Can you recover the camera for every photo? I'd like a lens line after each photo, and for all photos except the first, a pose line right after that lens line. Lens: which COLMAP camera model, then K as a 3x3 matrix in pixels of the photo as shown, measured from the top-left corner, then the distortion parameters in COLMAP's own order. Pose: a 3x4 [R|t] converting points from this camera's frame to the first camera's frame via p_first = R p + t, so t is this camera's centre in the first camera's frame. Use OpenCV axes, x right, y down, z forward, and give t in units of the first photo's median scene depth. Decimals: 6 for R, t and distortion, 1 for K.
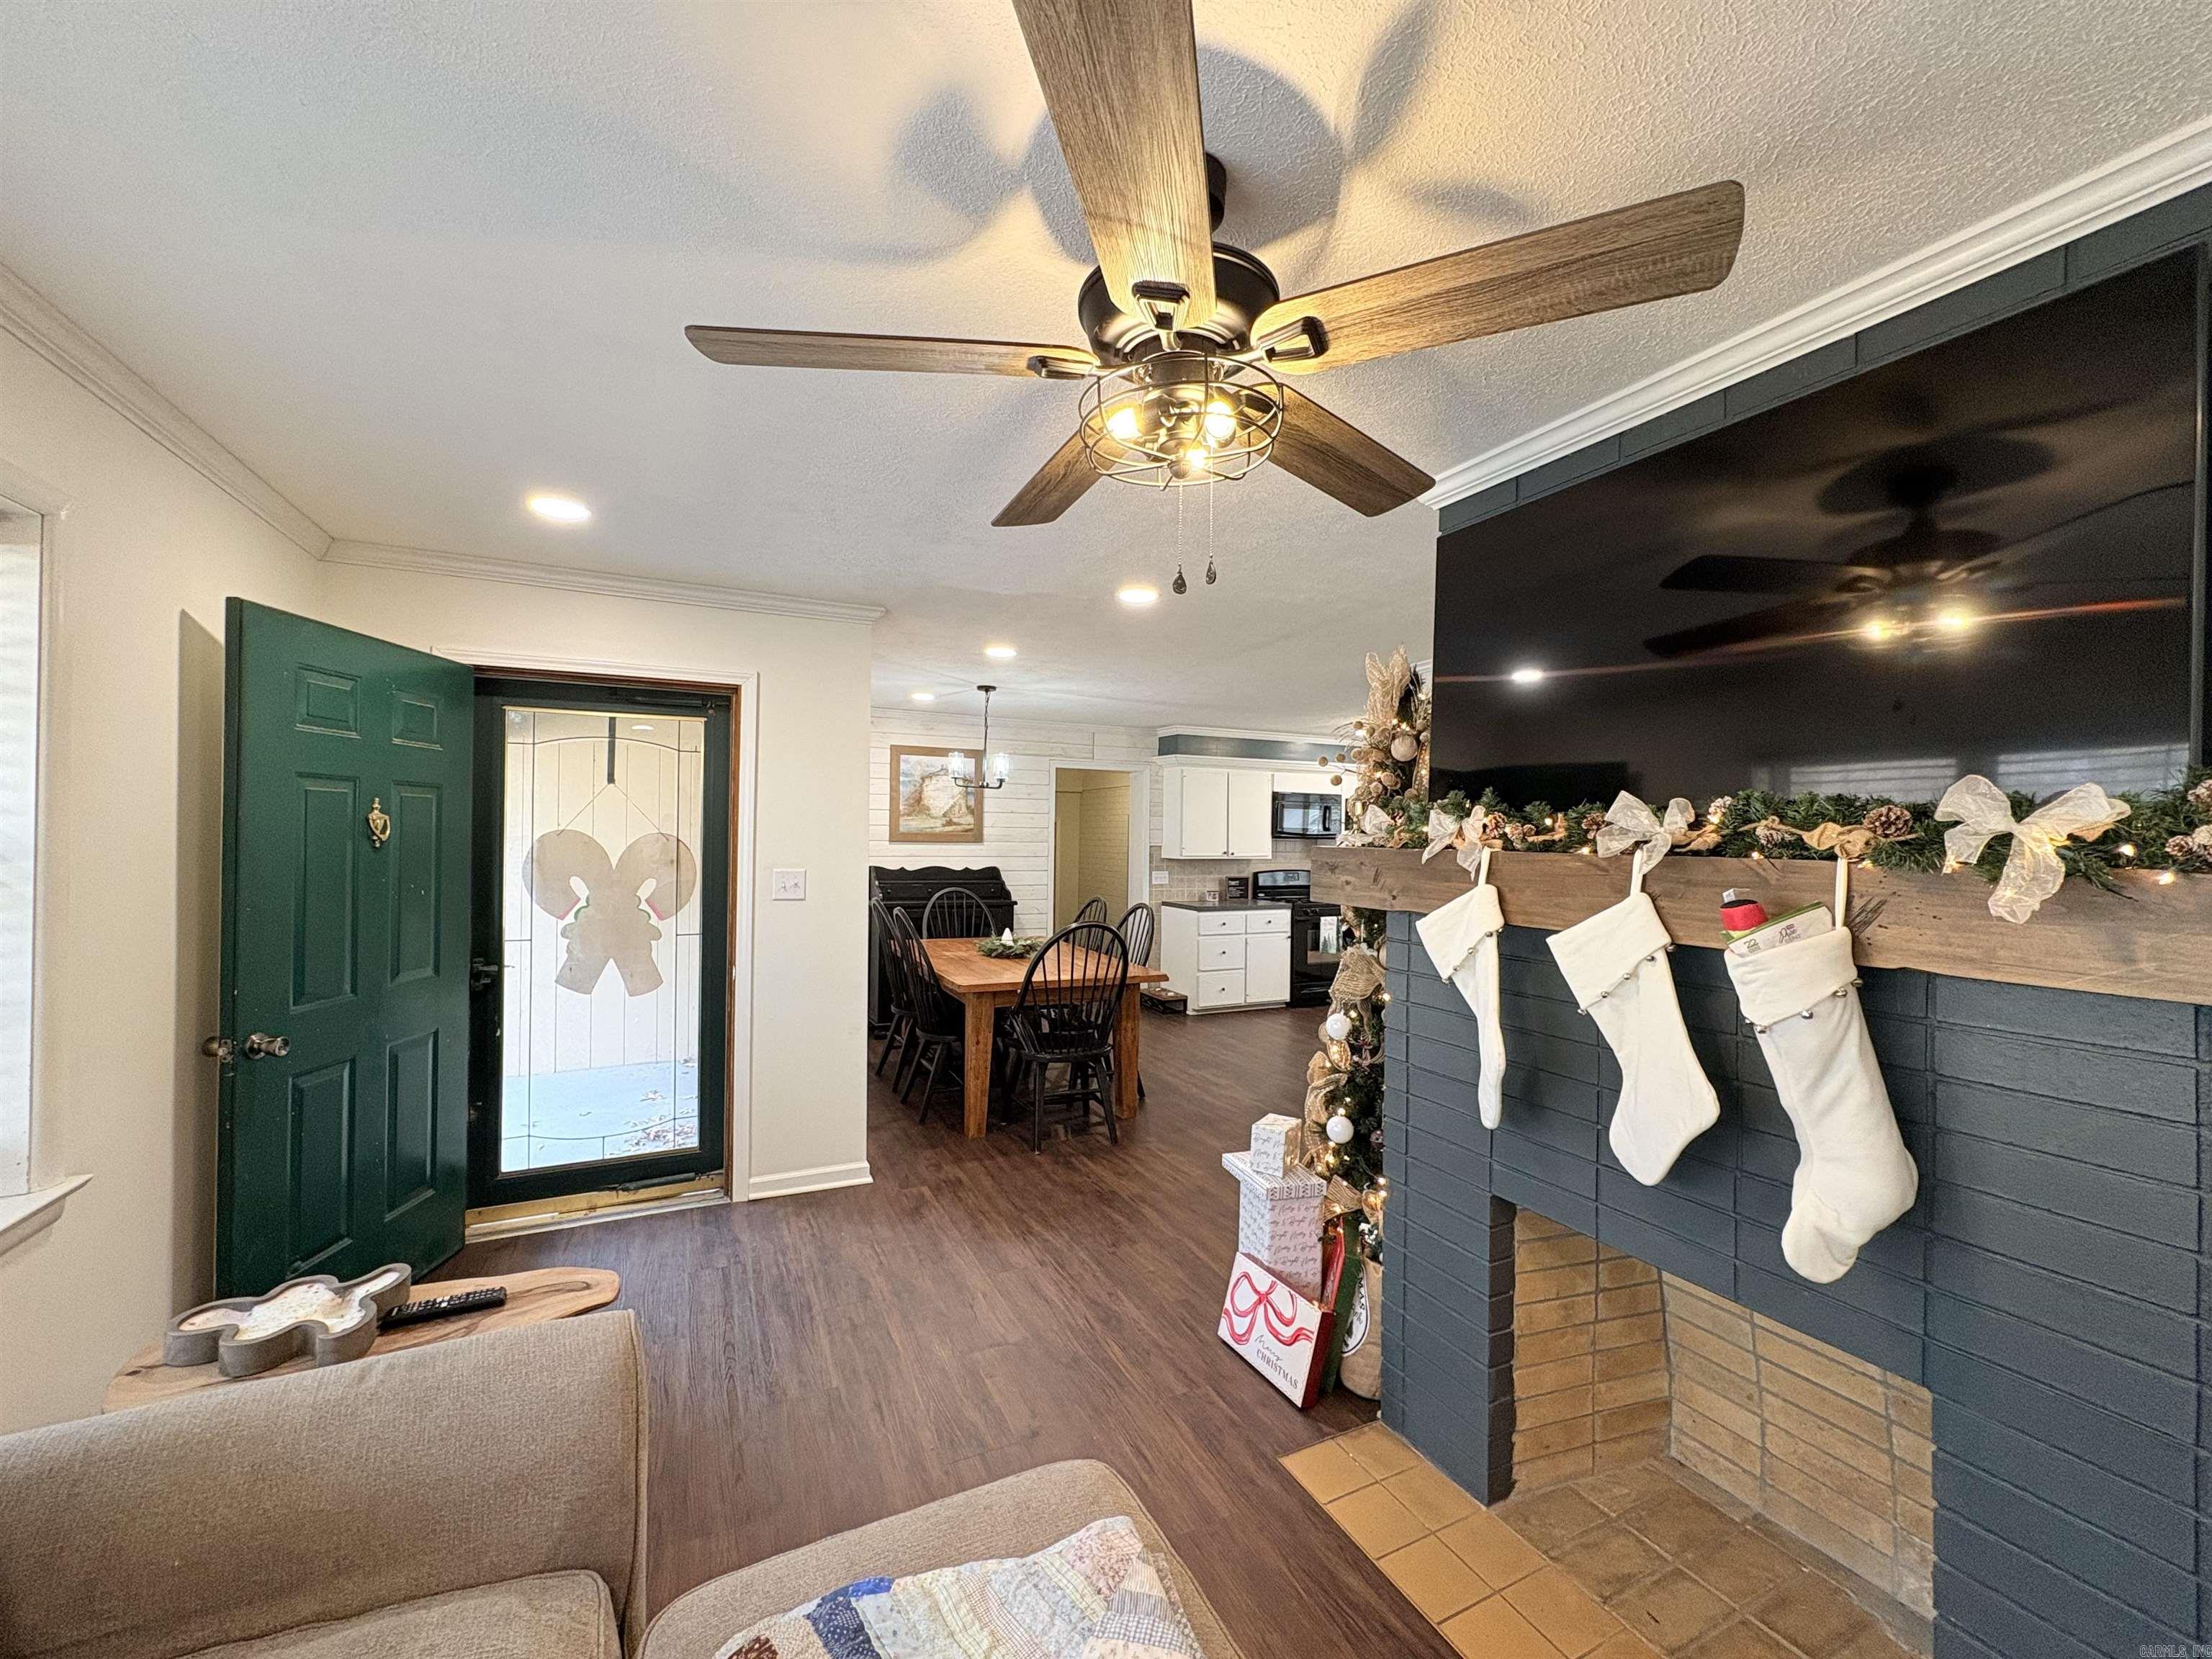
lens RADIAL K [[881.3, 0, 1107.7], [0, 881.3, 824.9], [0, 0, 1]] dist [-0.001453, 0.001396]
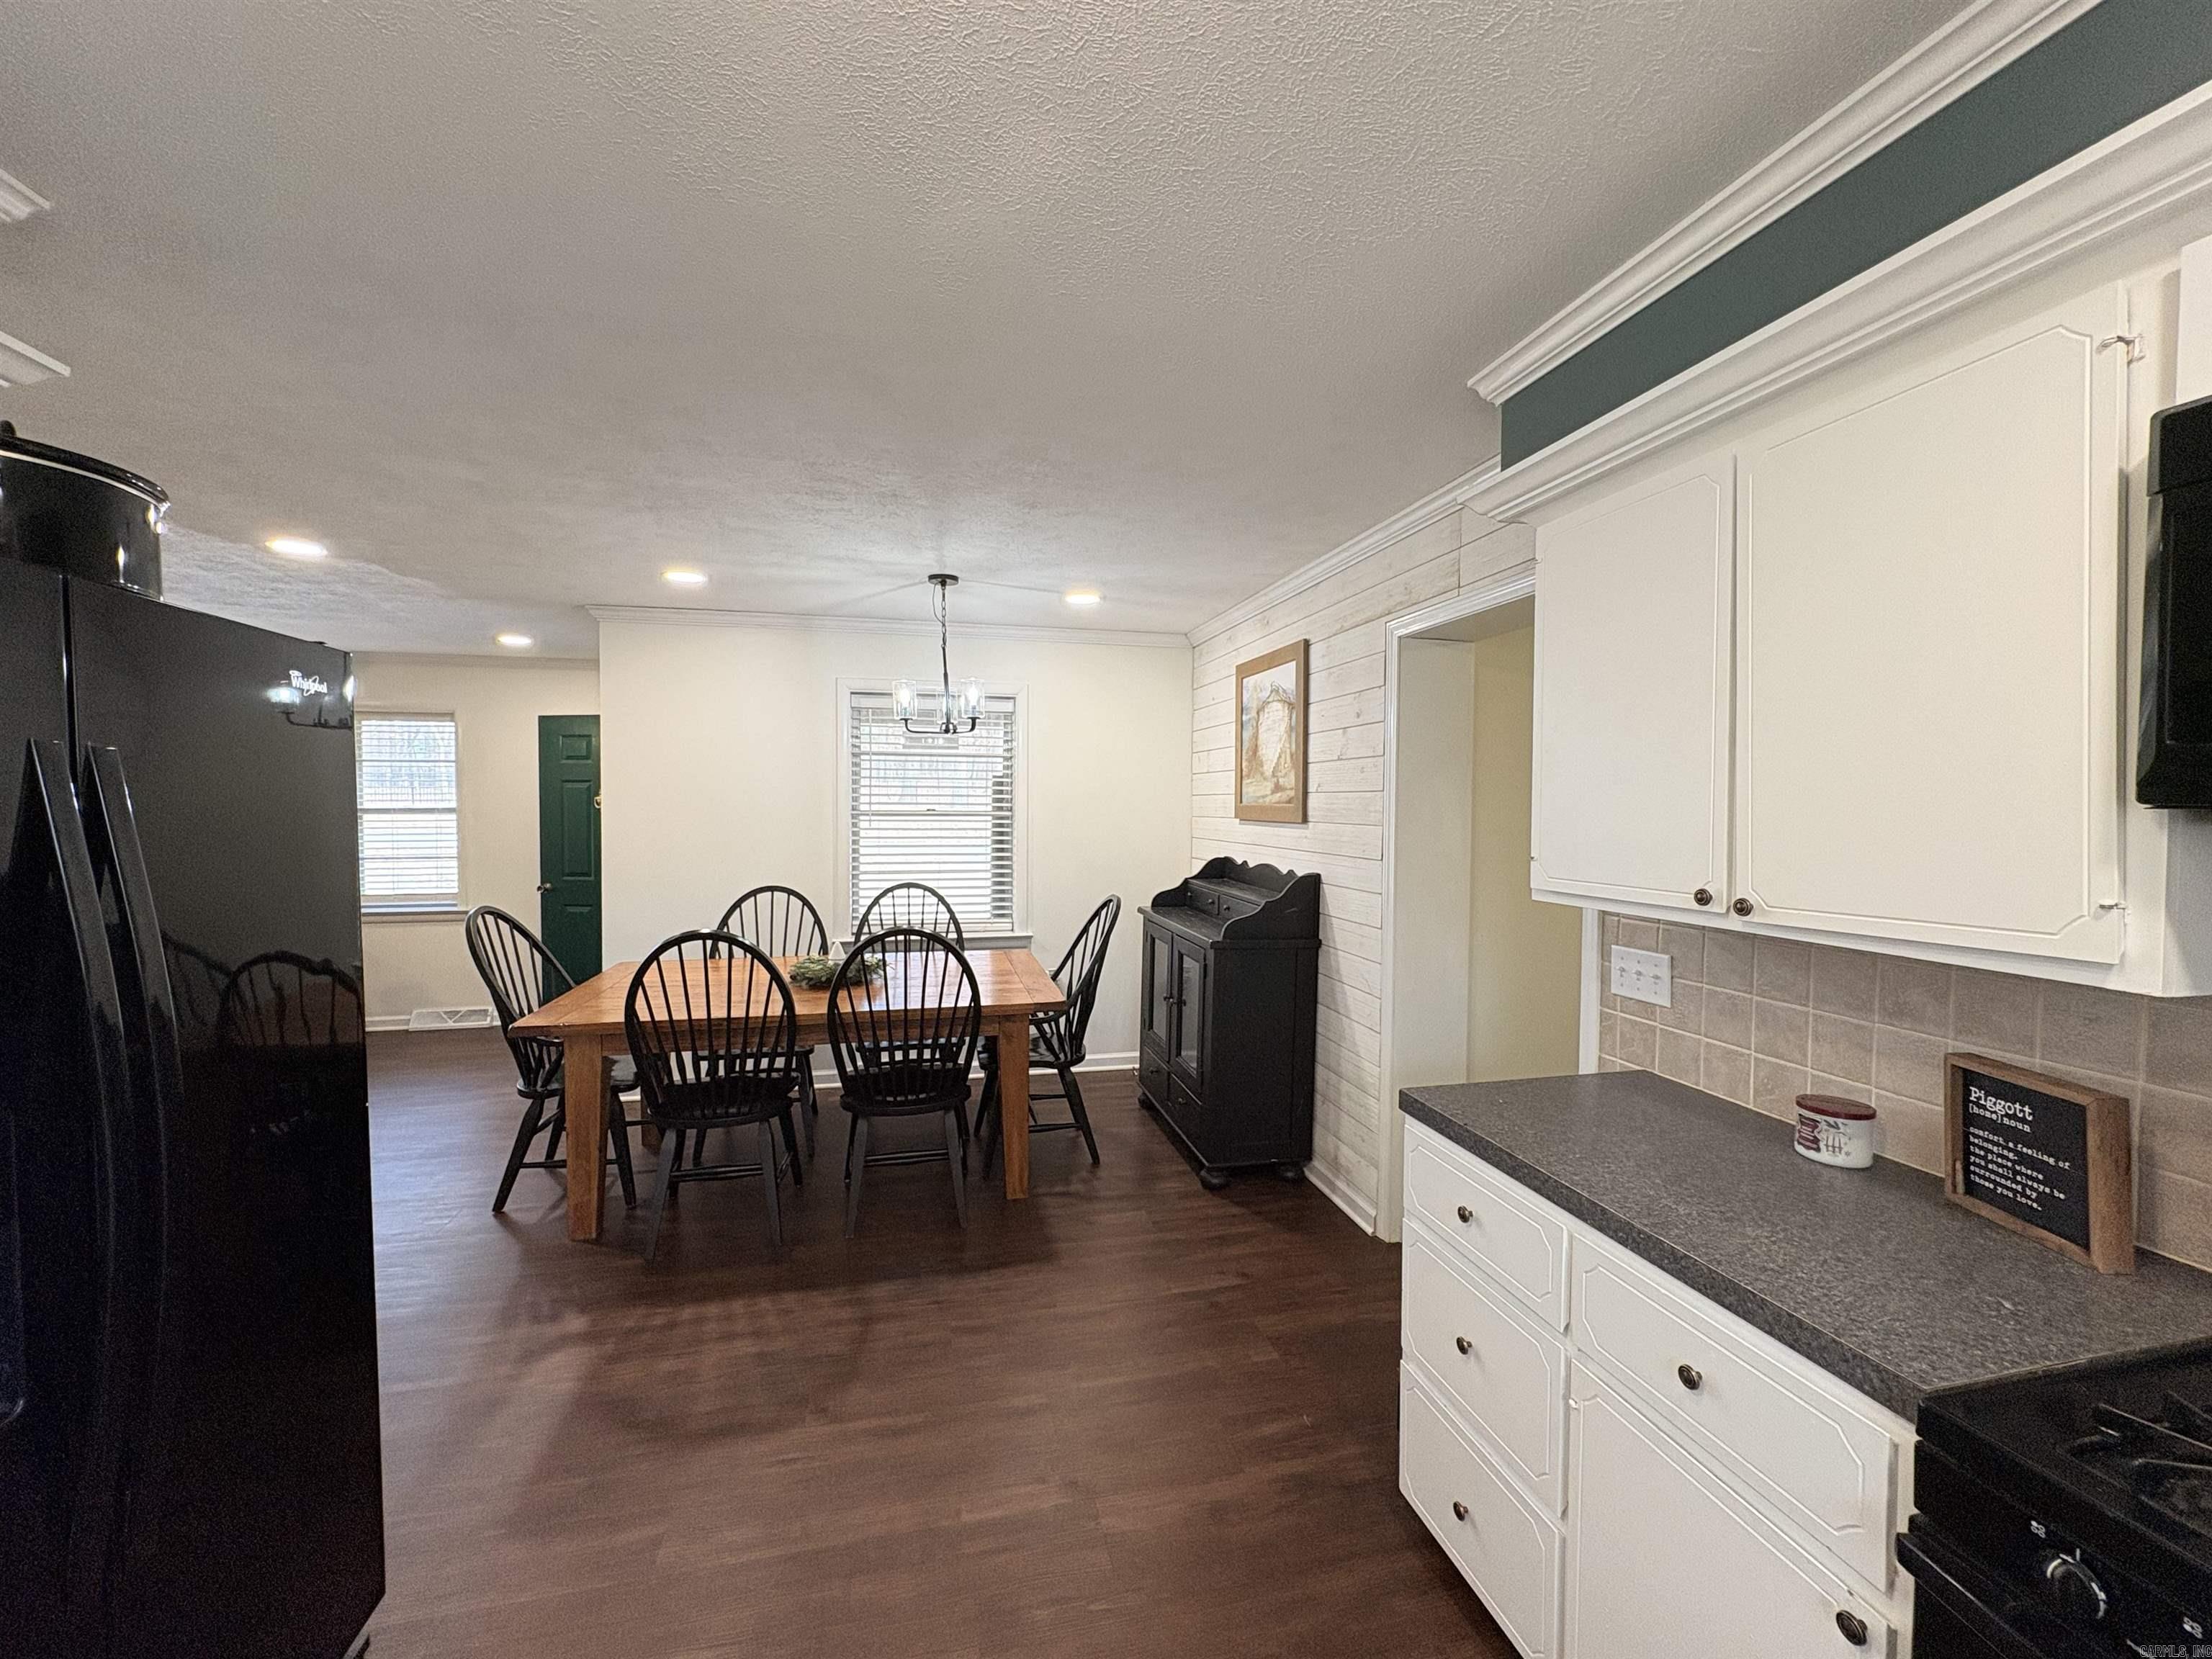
lens RADIAL K [[881.3, 0, 1099.9], [0, 881.3, 826.4], [0, 0, 1]] dist [-0.001453, 0.001396]
pose [[-0.223860, 0.011544, -0.974553, 0.346431], [0.002297, 0.999933, 0.011317, 0.014550], [0.974619, 0.000295, -0.223872, 0.923509]]
